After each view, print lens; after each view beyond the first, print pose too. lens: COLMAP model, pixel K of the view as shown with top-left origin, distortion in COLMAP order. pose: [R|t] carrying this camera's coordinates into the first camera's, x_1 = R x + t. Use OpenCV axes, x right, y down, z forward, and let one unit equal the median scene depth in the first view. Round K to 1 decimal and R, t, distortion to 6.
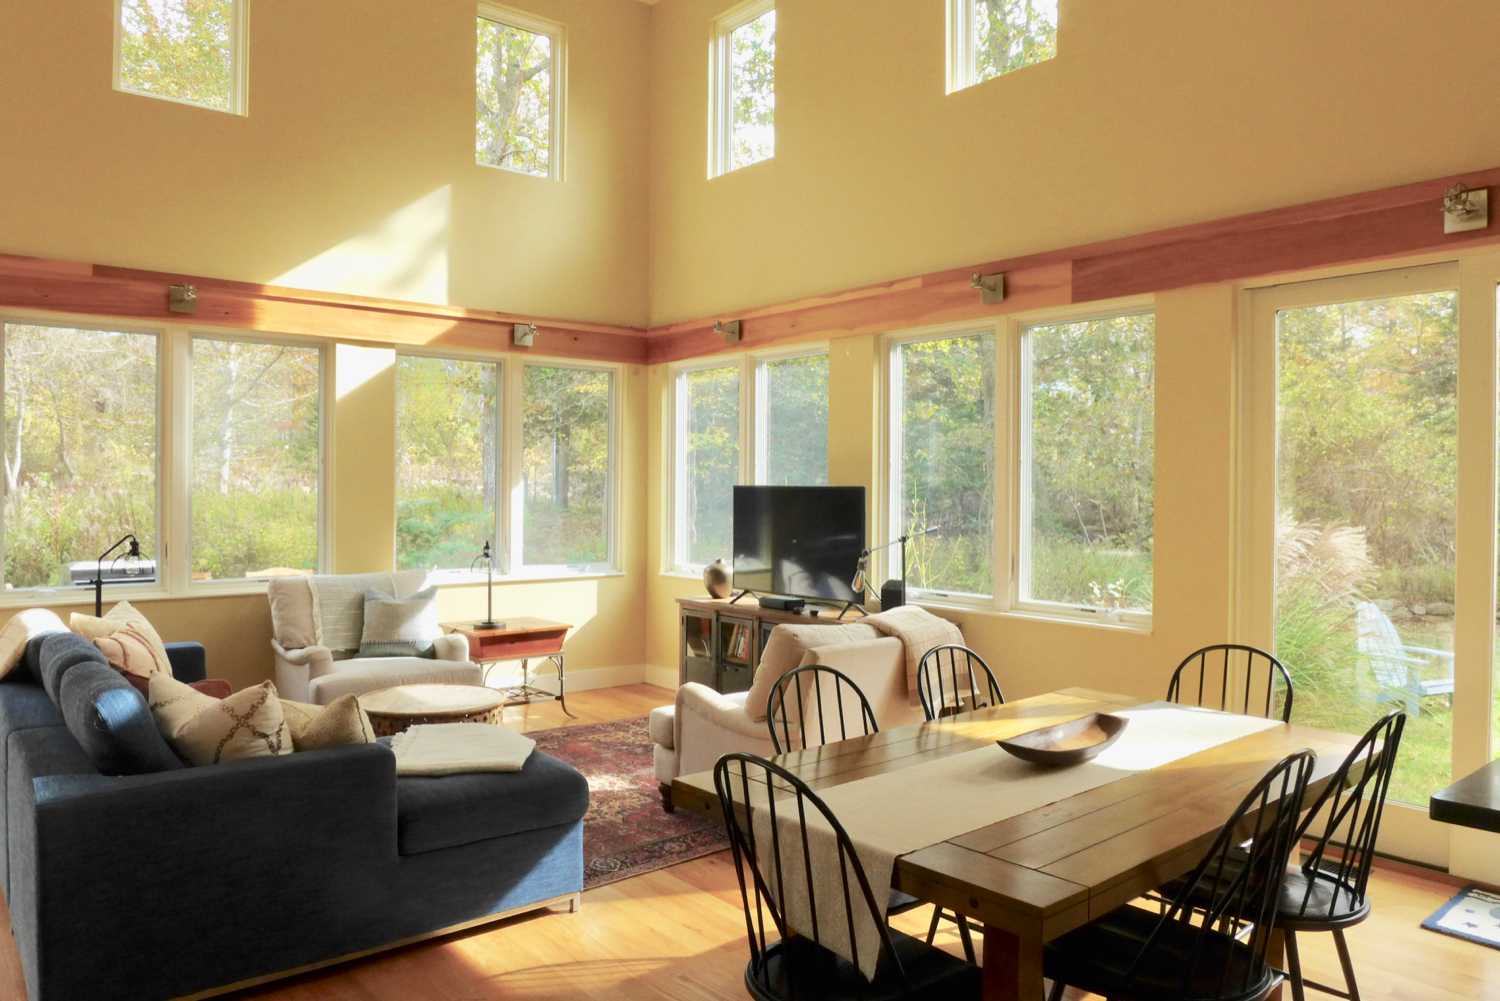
lens RADIAL K [[1048.7, 0, 743.3], [0, 1048.7, 496.6], [0, 0, 1]] dist [-0.055906, 0.024406]
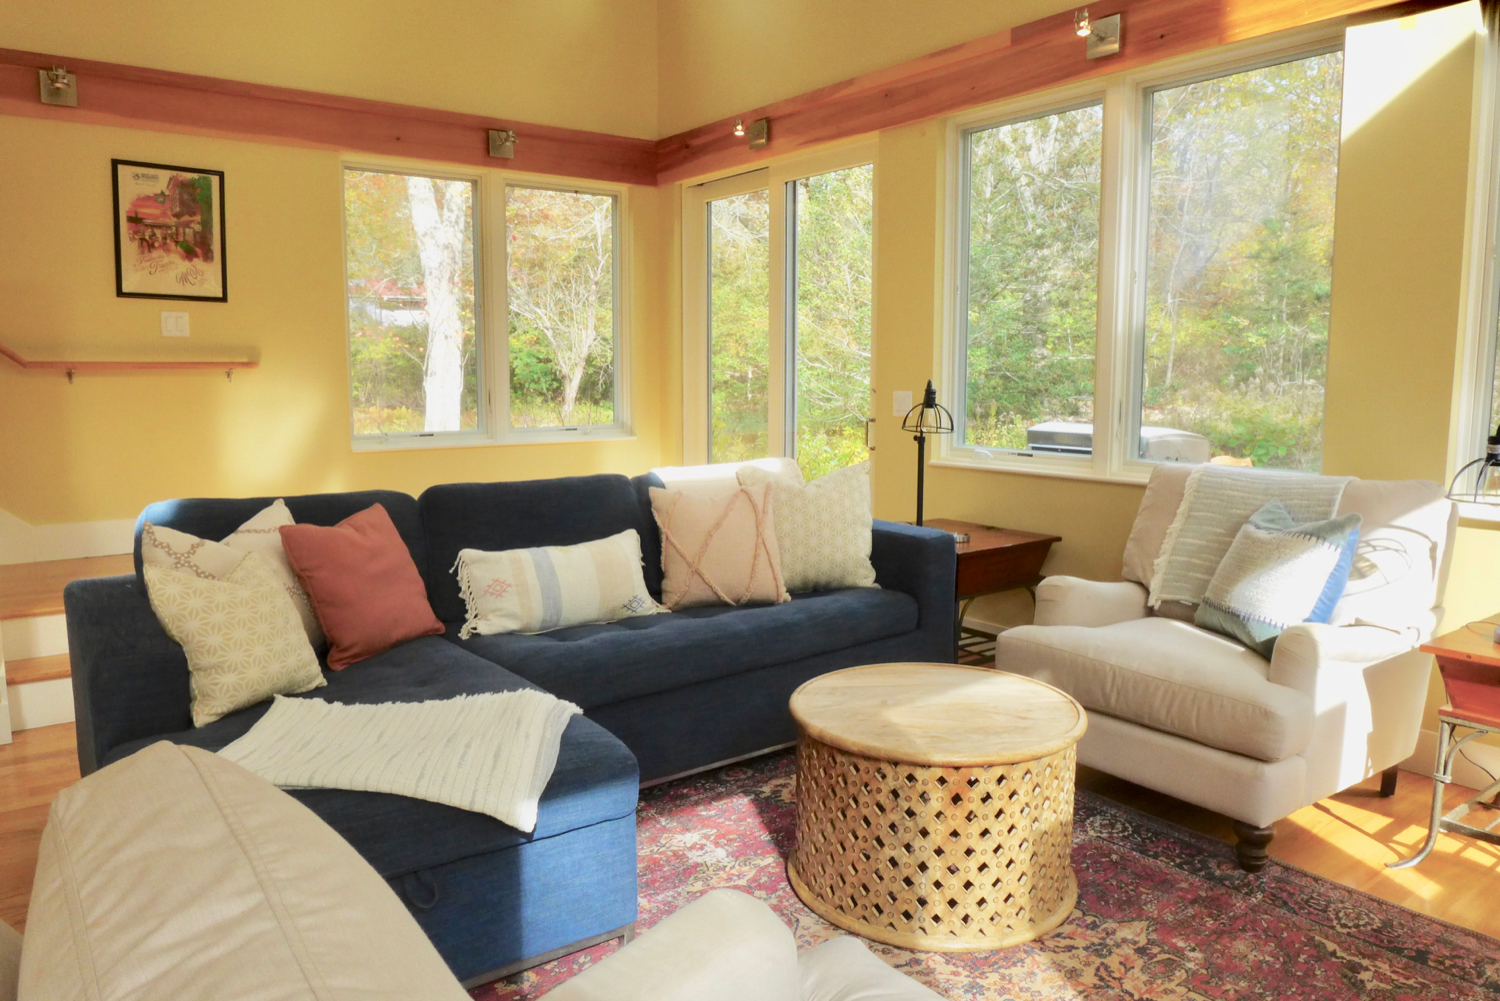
lens RADIAL K [[1048.7, 0, 745.7], [0, 1048.7, 498.4], [0, 0, 1]] dist [-0.055906, 0.024406]
pose [[-0.045019, 0.114604, -0.992391, 0.150416], [-0.010159, 0.993294, 0.115169, 0.028407], [0.998934, 0.015266, -0.043553, 0.711952]]
